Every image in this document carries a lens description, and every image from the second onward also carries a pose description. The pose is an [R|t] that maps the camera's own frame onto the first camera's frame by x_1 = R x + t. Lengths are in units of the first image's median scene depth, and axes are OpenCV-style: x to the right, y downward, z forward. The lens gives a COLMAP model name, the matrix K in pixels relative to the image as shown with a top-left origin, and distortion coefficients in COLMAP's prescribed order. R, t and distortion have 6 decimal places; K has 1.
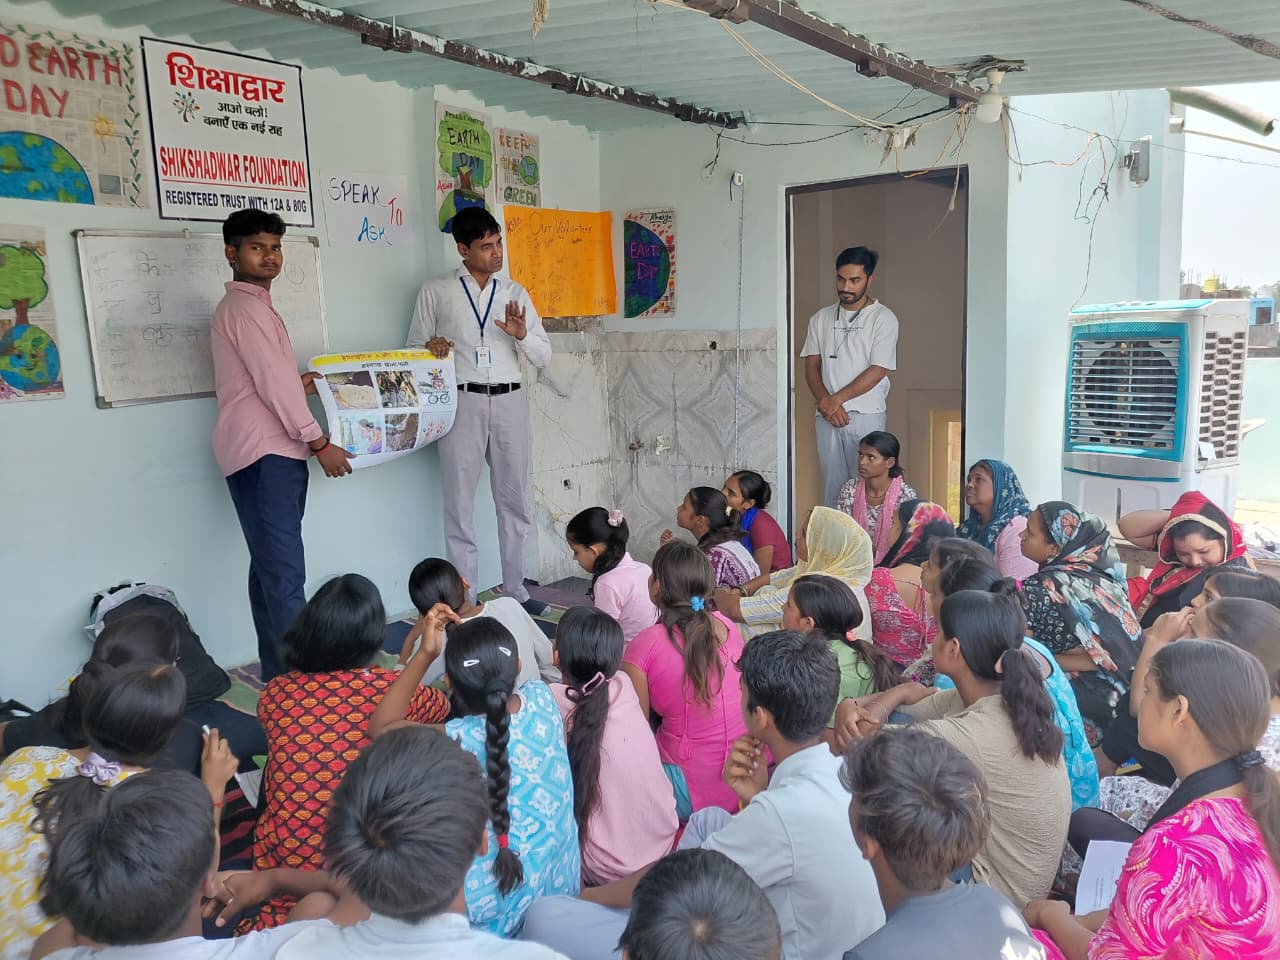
lens RADIAL K [[962.2, 0, 640.0], [0, 962.2, 480.0], [0, 0, 1]] dist [-0.012368, 0.000102]
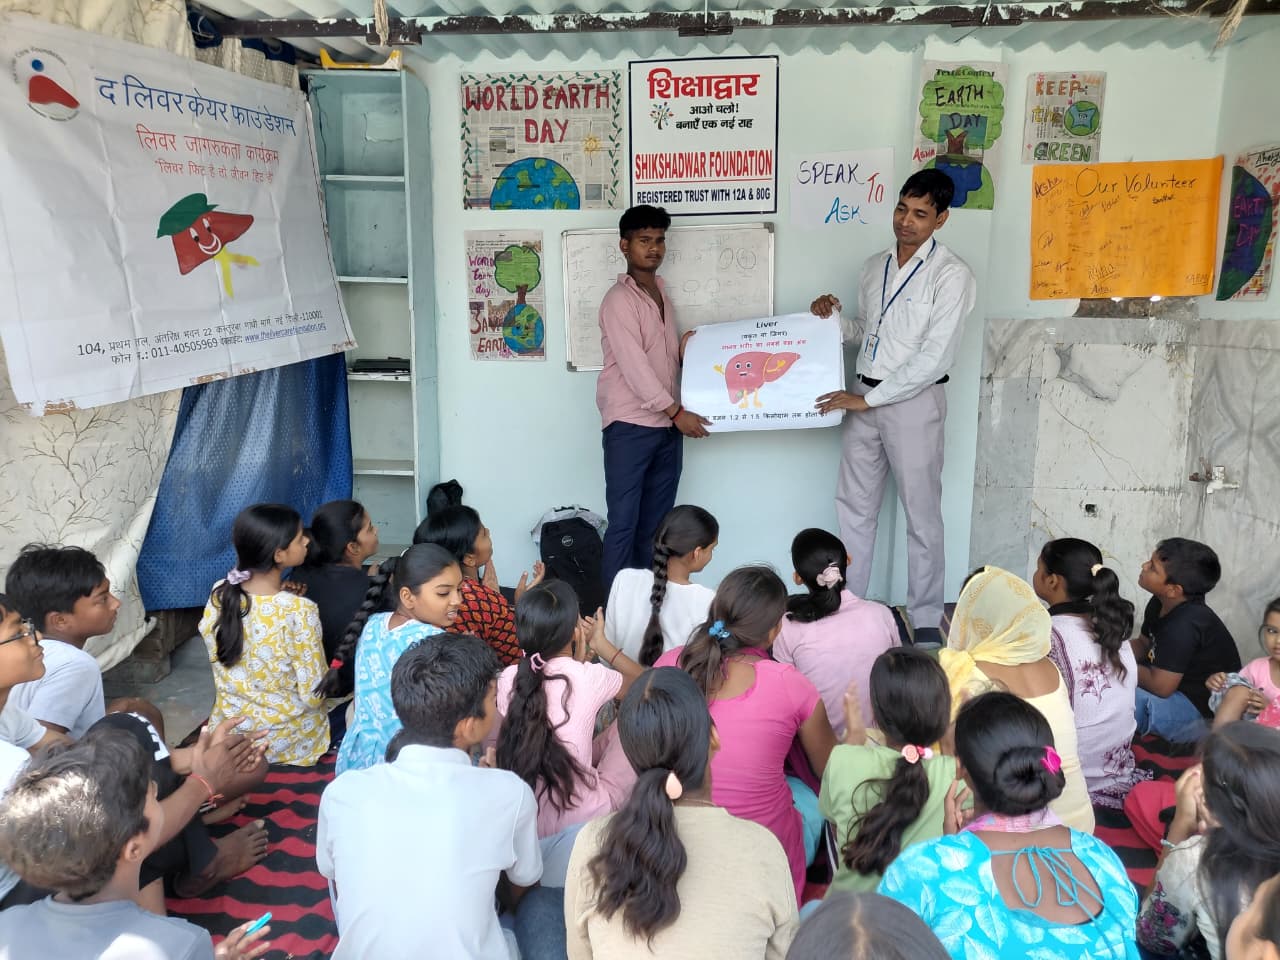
lens RADIAL K [[947.9, 0, 640.0], [0, 947.9, 480.0], [0, 0, 1]] dist [0.105936, -0.151767]
pose [[0.573033, 0.161134, -0.803535, 0.505003], [-0.139593, 0.985343, 0.098044, -0.064010], [0.807556, 0.055985, 0.587127, 0.314026]]
